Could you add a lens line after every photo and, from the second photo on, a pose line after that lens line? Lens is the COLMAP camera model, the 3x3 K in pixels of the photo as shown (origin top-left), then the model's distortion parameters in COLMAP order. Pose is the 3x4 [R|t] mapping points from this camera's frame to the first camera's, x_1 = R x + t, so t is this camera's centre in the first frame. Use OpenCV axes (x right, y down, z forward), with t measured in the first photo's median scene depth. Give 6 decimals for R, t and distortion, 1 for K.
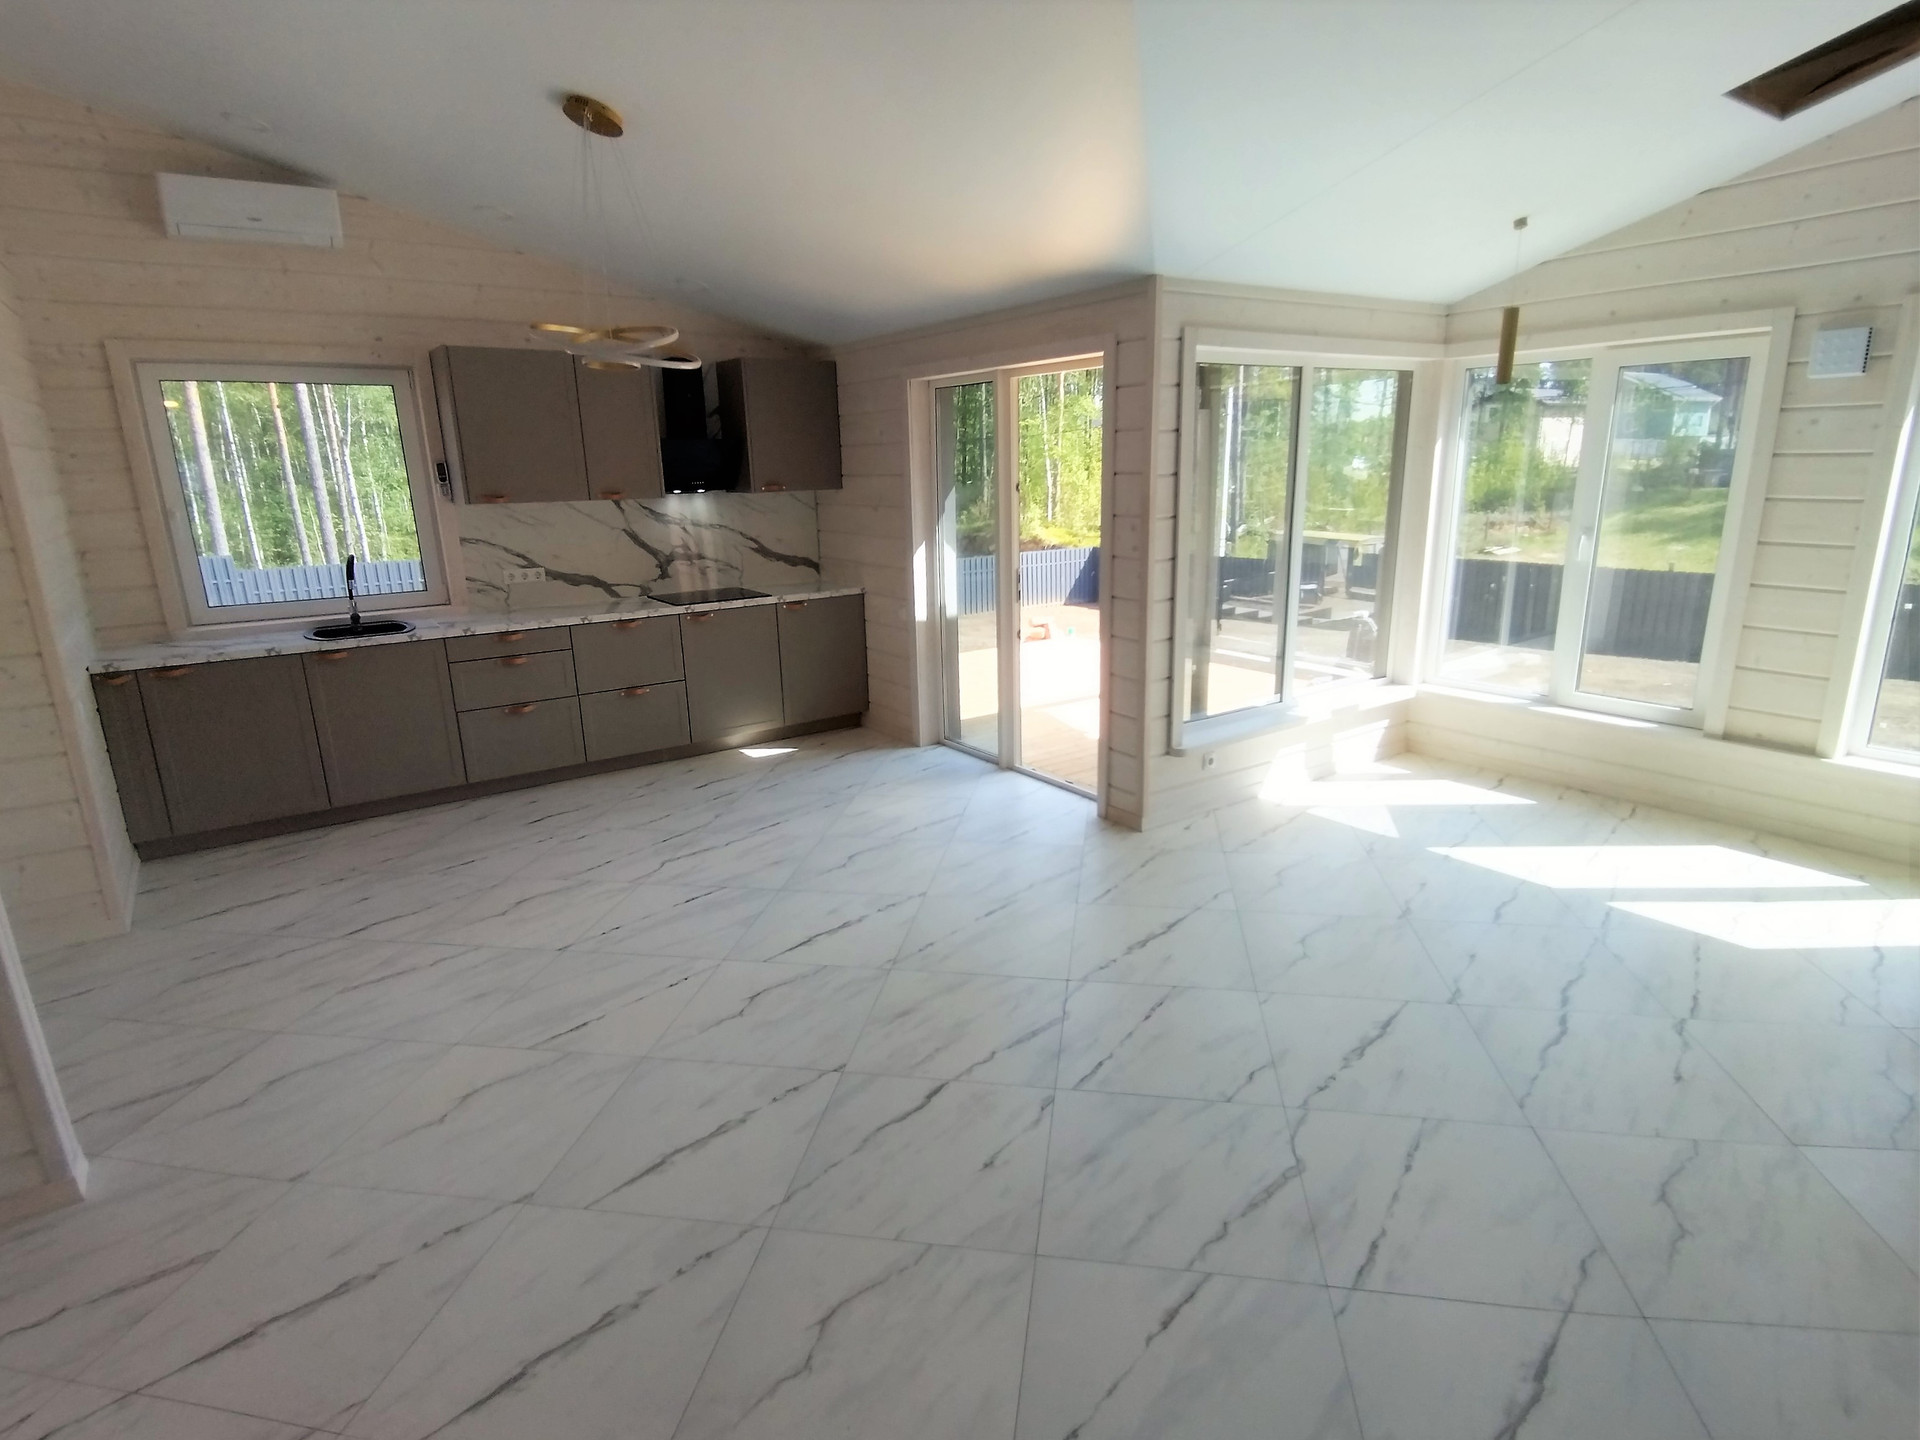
lens RADIAL K [[1034.5, 0, 958.0], [0, 1034.5, 727.7], [0, 0, 1]] dist [0.025913, 0.000511]
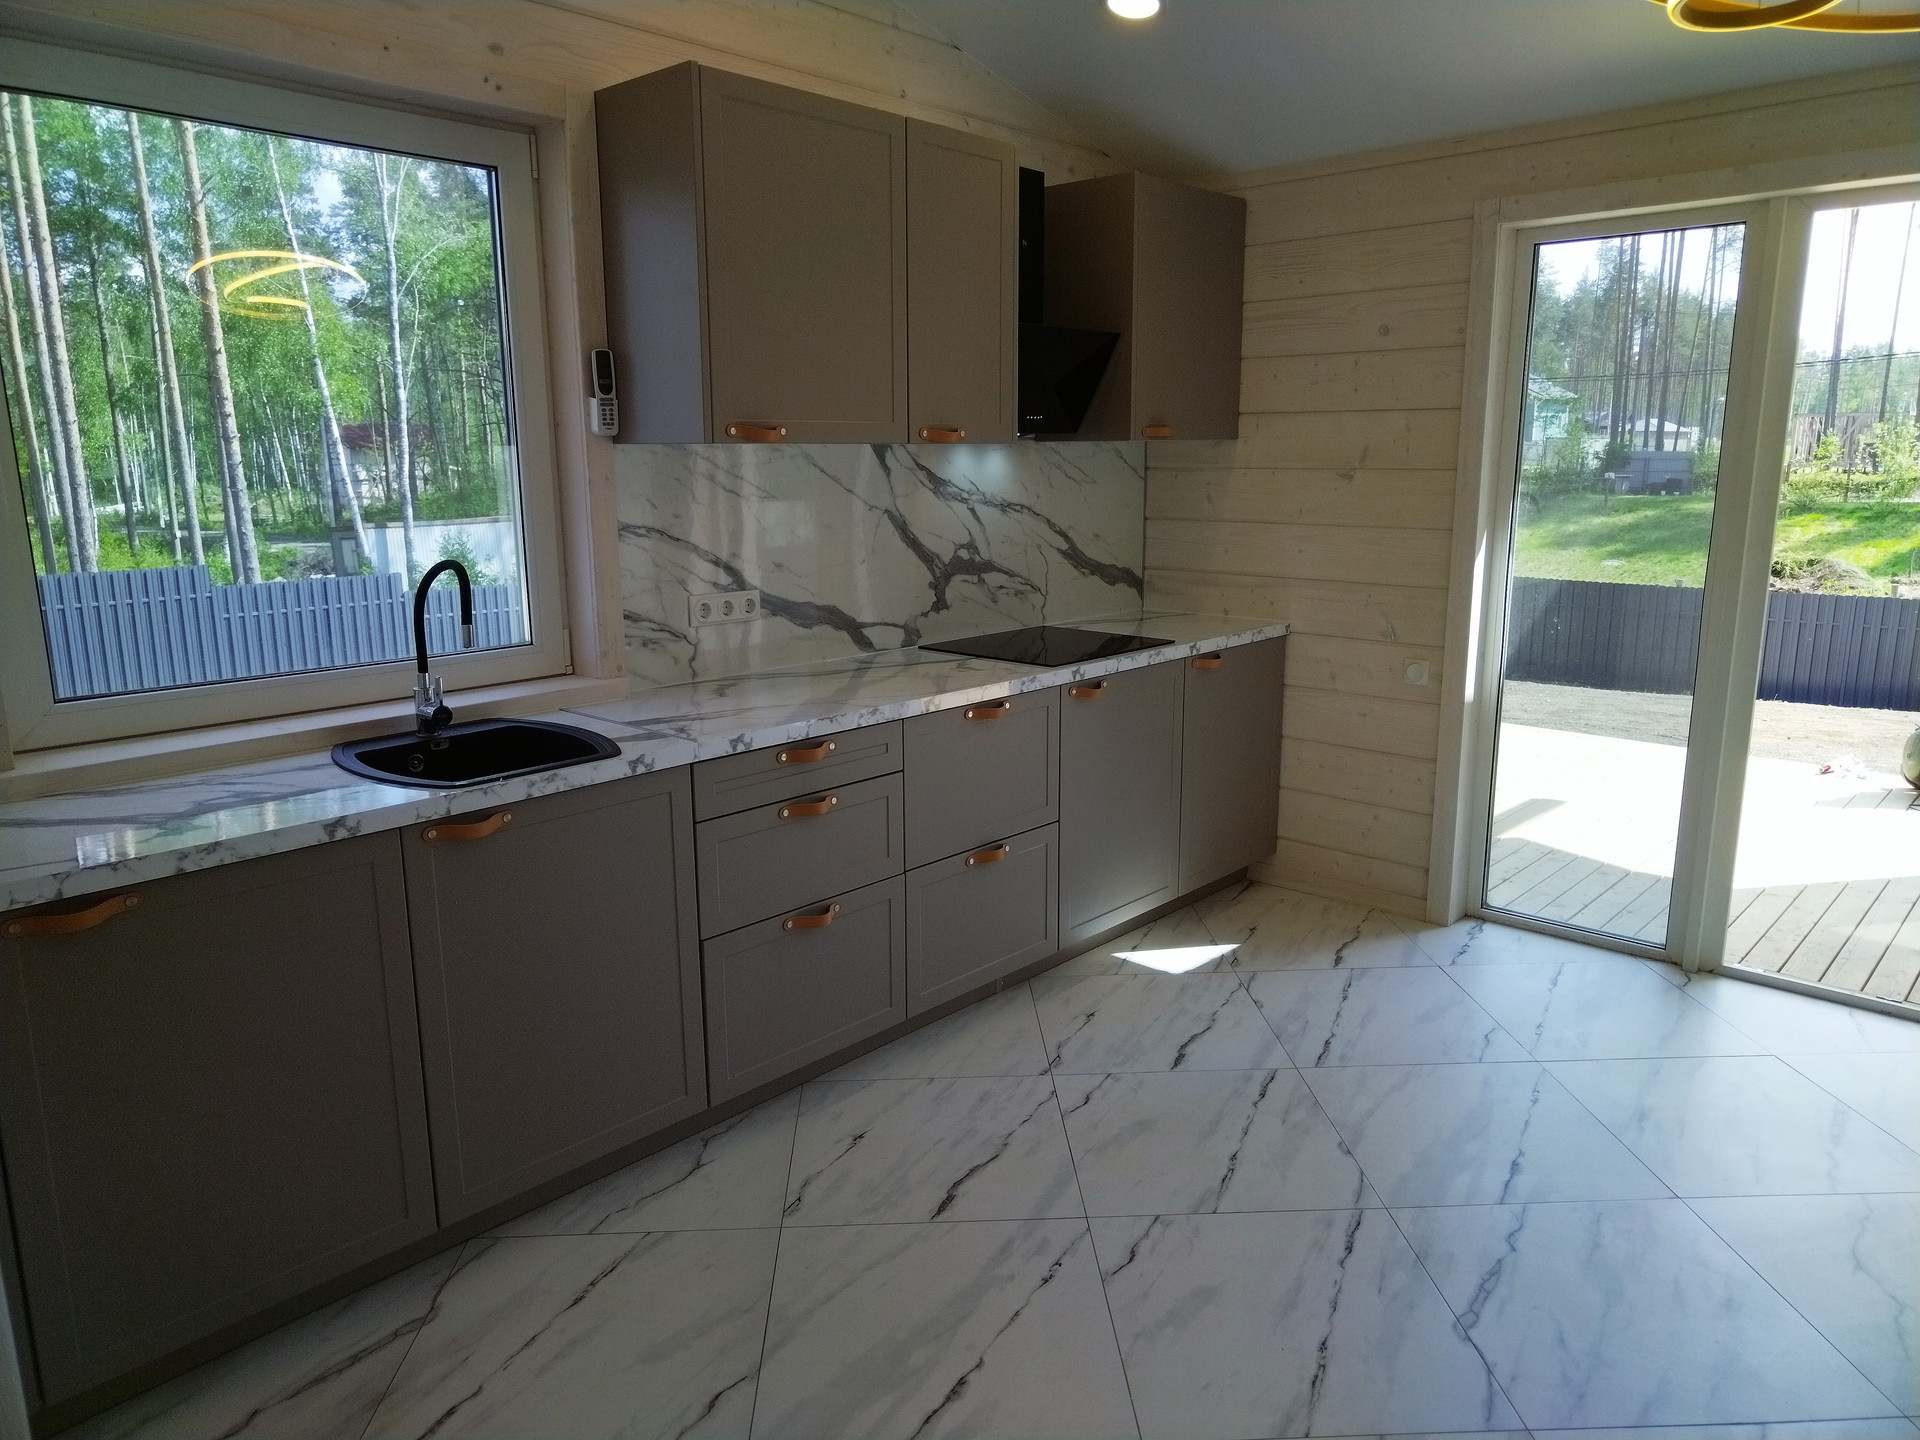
lens RADIAL K [[1324.6, 0, 960.0], [0, 1324.6, 720.0], [0, 0, 1]] dist [0.000494, 0.002832]
pose [[0.977541, -0.024257, 0.209344, -0.413581], [0.035415, 0.998135, -0.049718, -0.060943], [-0.207748, 0.056015, 0.976577, 0.391529]]
